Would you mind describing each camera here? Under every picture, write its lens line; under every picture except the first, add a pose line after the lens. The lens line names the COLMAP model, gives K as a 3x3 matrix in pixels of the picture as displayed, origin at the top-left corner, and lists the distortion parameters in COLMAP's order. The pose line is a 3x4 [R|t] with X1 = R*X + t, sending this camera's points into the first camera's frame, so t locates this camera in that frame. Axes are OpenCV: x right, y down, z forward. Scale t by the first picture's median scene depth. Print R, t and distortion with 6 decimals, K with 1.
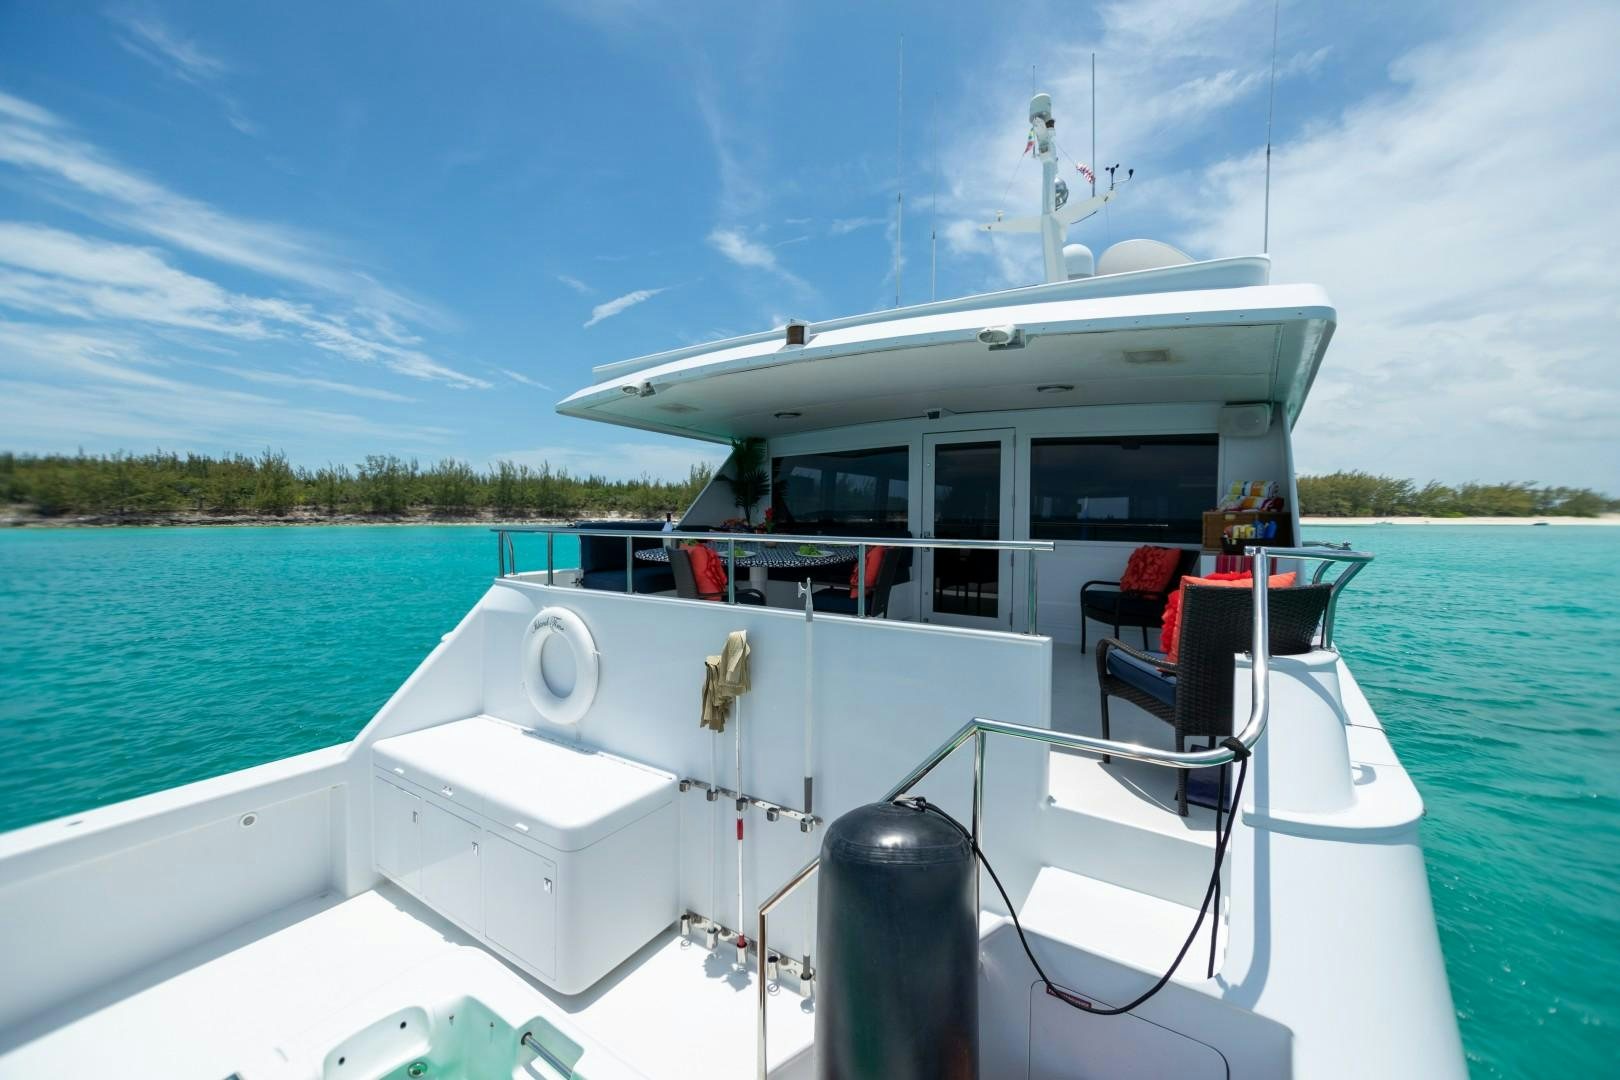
lens RADIAL K [[622.3, 0, 810.0], [0, 622.3, 540.0], [0, 0, 1]] dist [0.006882, -0.000357]
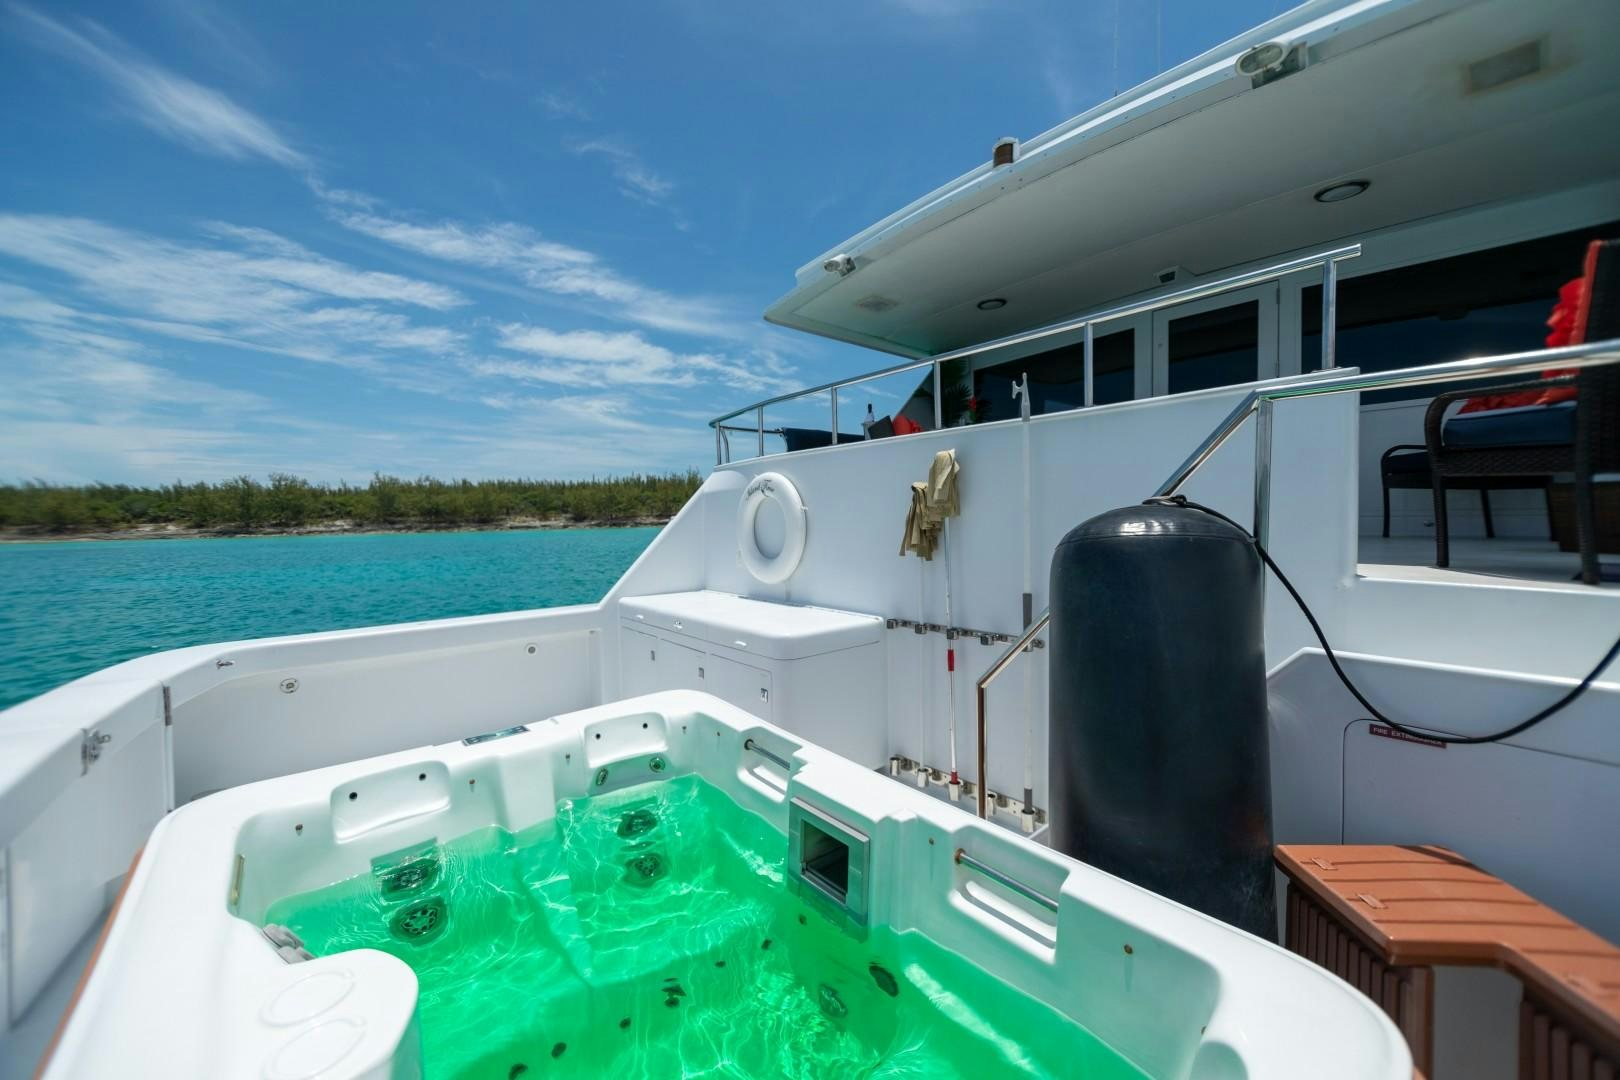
lens RADIAL K [[622.3, 0, 810.0], [0, 622.3, 540.0], [0, 0, 1]] dist [0.006882, -0.000357]
pose [[0.951587, -0.013760, -0.307072, -0.022356], [0.013626, 0.999904, -0.002580, 0.275427], [0.307078, -0.001729, 0.951683, 0.031780]]
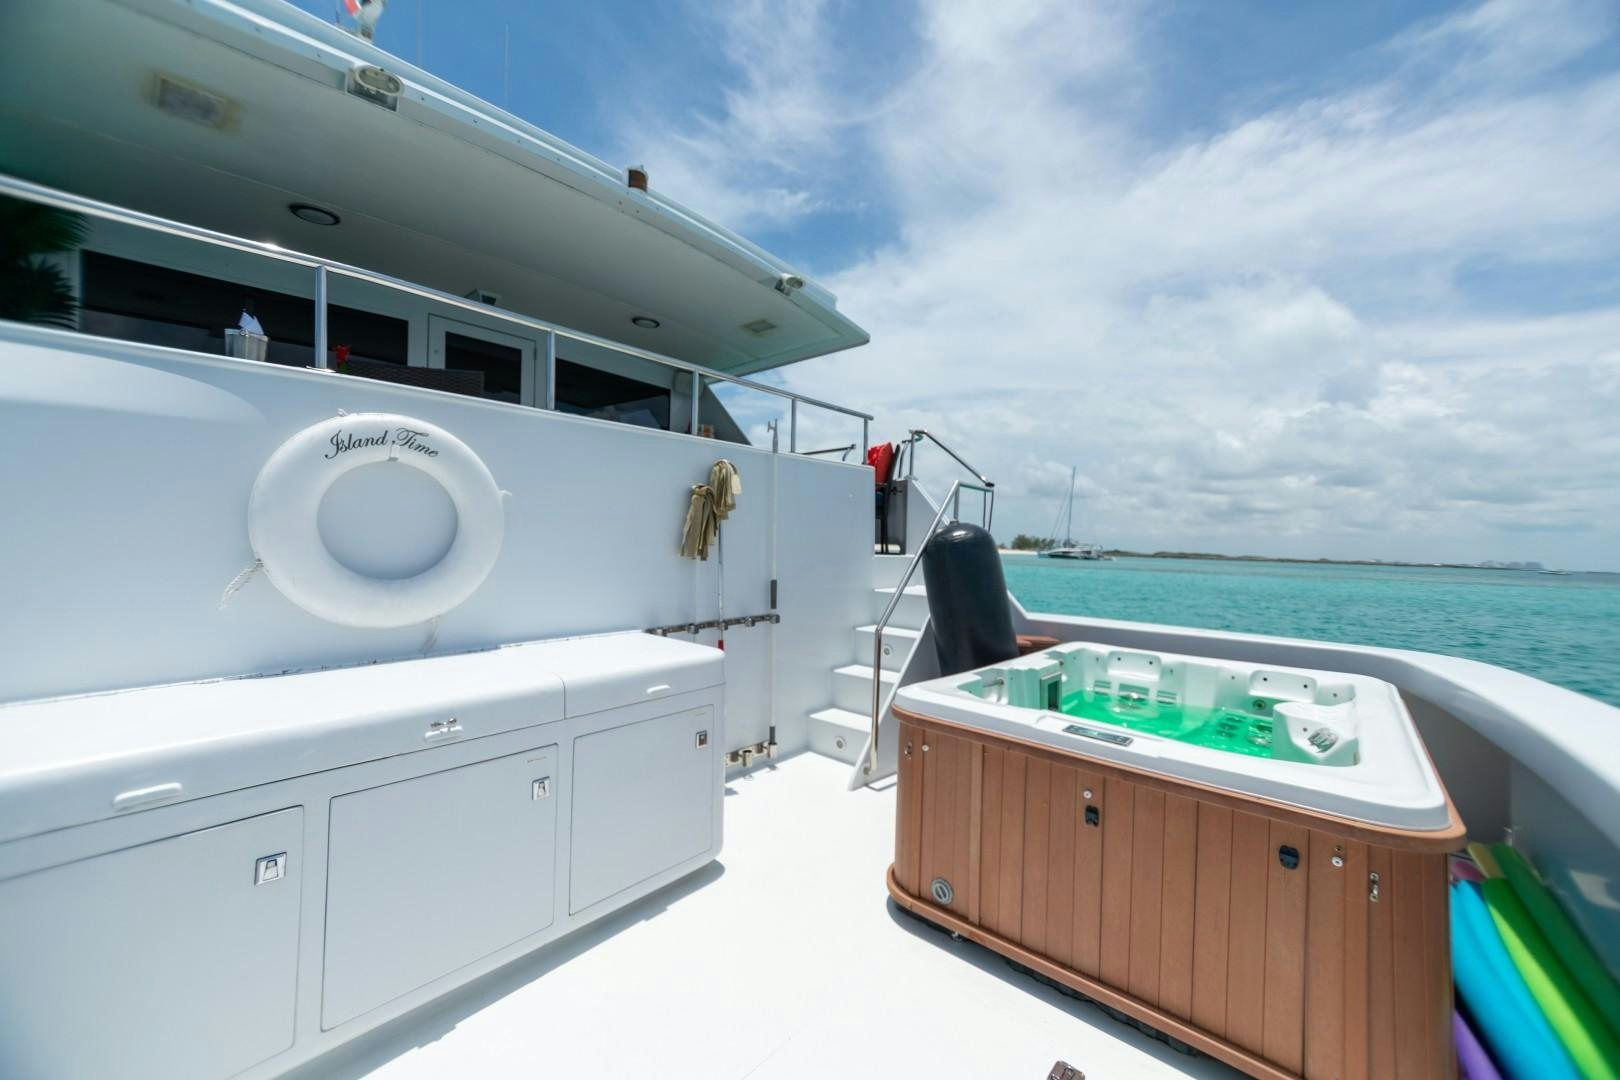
lens RADIAL K [[622.3, 0, 810.0], [0, 622.3, 540.0], [0, 0, 1]] dist [0.006882, -0.000357]
pose [[0.151080, -0.004871, 0.988510, -1.098850], [0.016733, 0.999857, 0.002370, 0.273659], [-0.988380, 0.016183, 0.151140, 0.678970]]
